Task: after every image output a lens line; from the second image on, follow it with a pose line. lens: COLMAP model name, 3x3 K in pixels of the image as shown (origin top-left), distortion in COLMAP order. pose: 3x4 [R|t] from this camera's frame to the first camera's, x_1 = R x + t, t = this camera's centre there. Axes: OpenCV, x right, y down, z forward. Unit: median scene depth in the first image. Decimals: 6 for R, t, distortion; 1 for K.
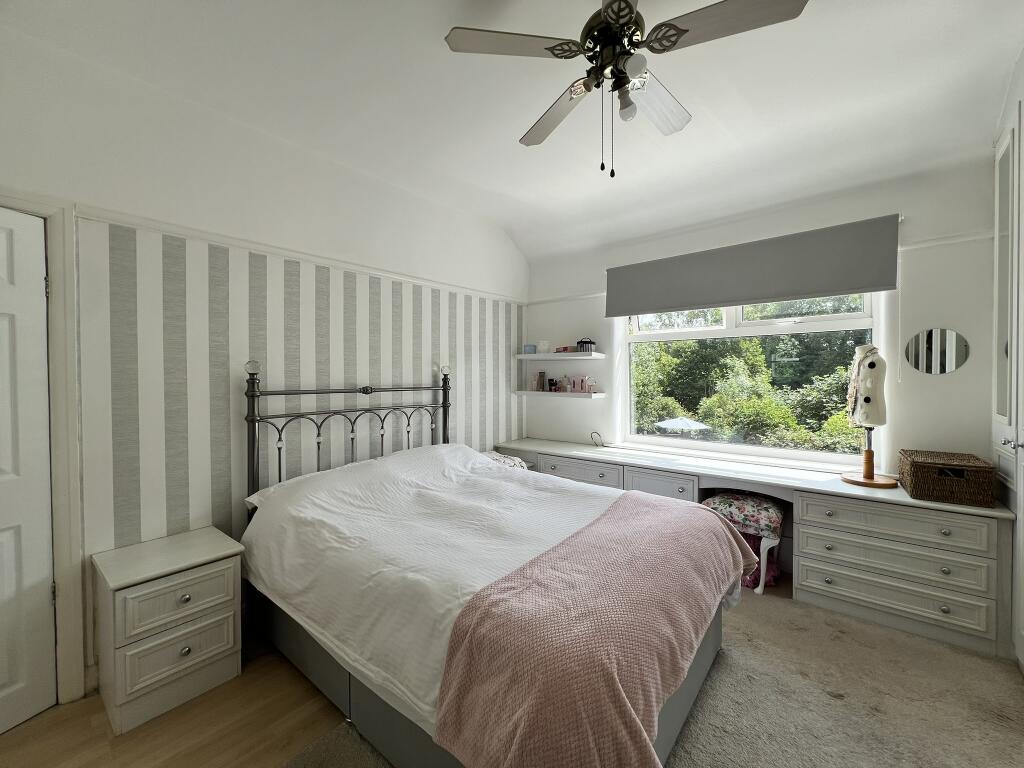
lens RADIAL K [[410.8, 0, 515.0], [0, 410.8, 378.8], [0, 0, 1]] dist [-0.000678, 0.000156]
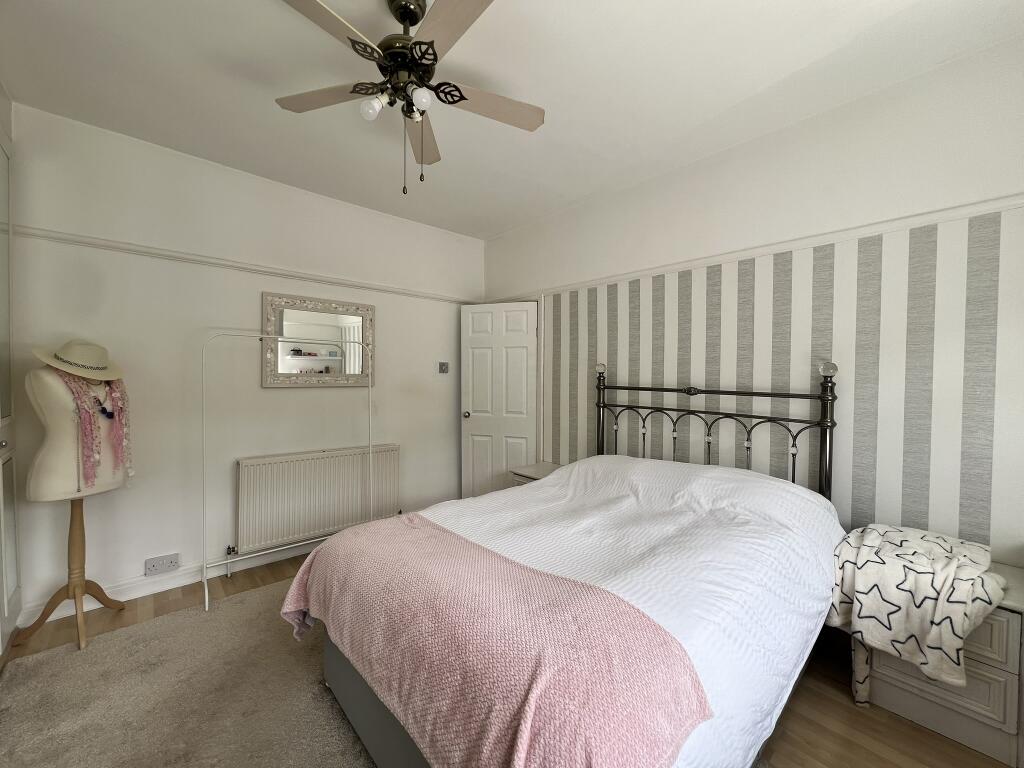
lens RADIAL K [[410.8, 0, 515.5], [0, 410.8, 380.9], [0, 0, 1]] dist [-0.000678, 0.000156]
pose [[-0.149942, 0.019986, -0.988493, 0.670871], [-0.021672, 0.999489, 0.023496, -0.009724], [0.988457, 0.024946, -0.149432, 0.783071]]
